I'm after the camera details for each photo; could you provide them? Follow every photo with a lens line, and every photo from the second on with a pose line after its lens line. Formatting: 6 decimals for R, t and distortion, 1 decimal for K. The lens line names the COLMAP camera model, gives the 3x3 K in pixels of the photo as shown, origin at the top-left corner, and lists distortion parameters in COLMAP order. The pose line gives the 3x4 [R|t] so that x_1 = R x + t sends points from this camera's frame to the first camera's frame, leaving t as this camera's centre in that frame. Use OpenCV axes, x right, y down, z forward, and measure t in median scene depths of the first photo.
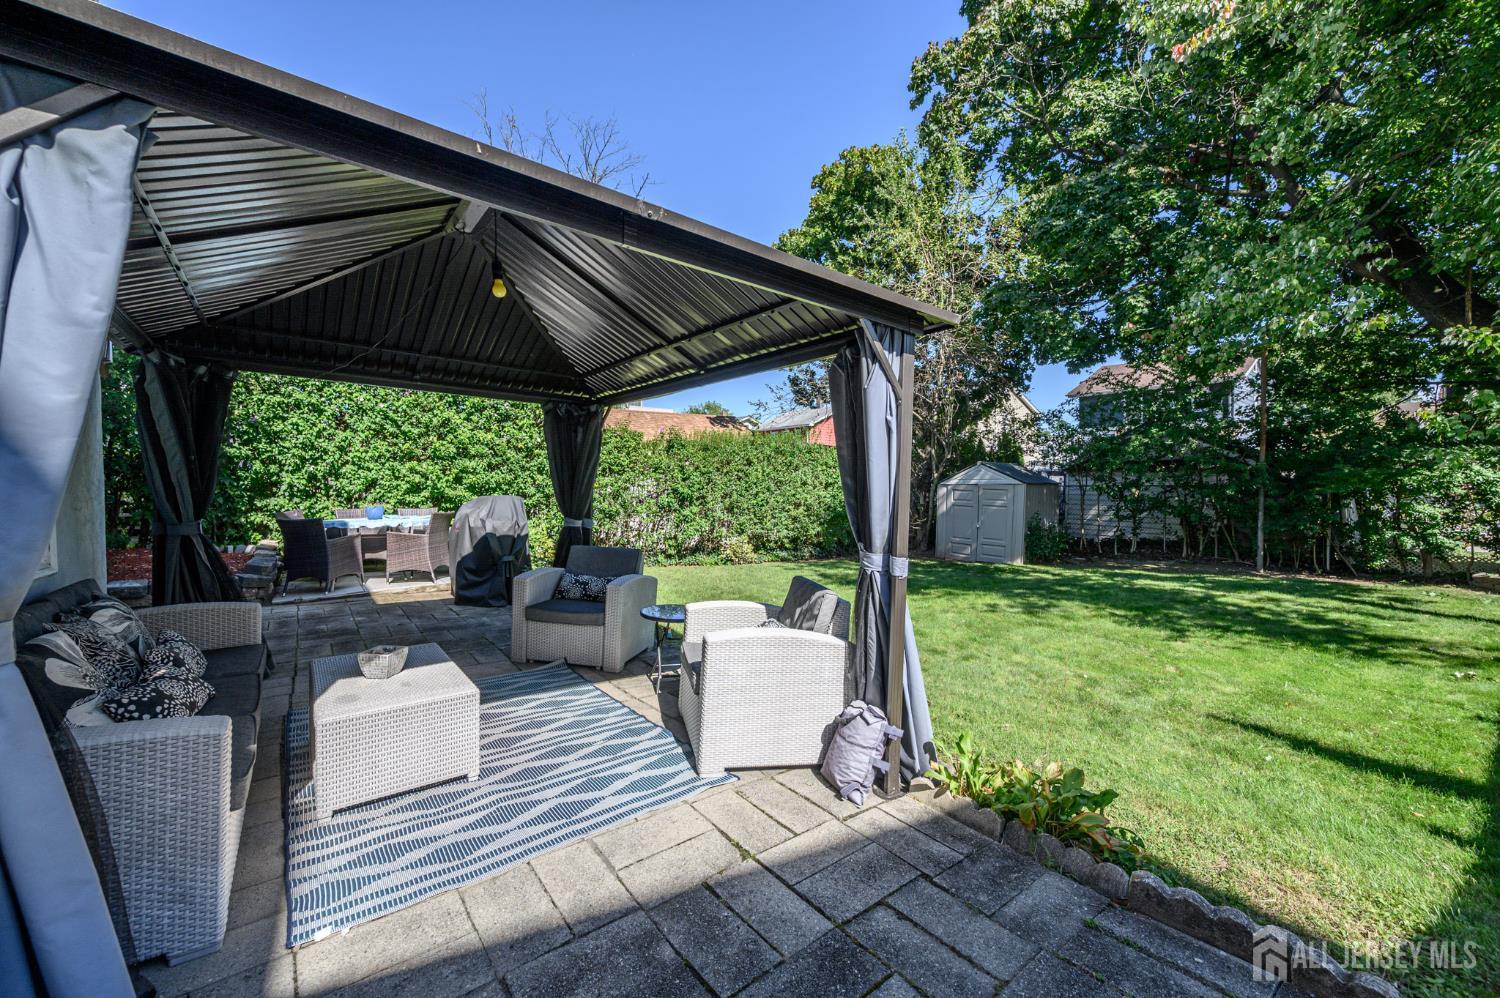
lens RADIAL K [[588.3, 0, 747.6], [0, 588.3, 493.4], [0, 0, 1]] dist [-0.001933, -0.000104]
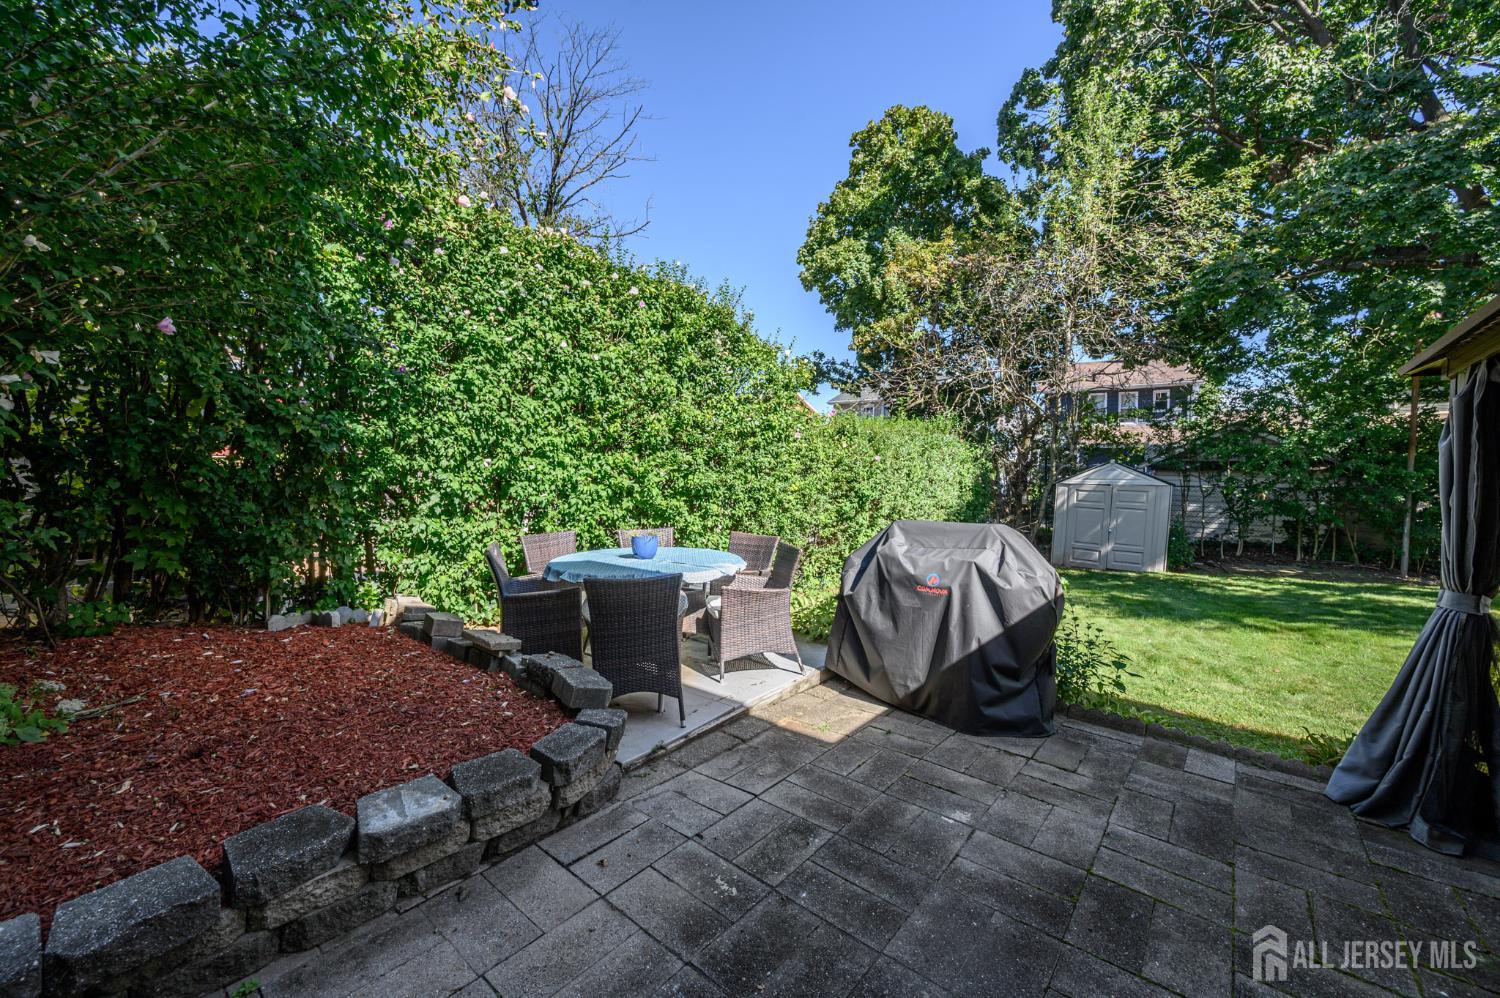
lens RADIAL K [[588.3, 0, 749.9], [0, 588.3, 496.4], [0, 0, 1]] dist [-0.001933, -0.000104]
pose [[0.976077, 0.003107, 0.217403, -0.579232], [-0.009145, 0.999600, 0.026772, -0.026760], [-0.217233, -0.028120, 0.975715, 0.377405]]
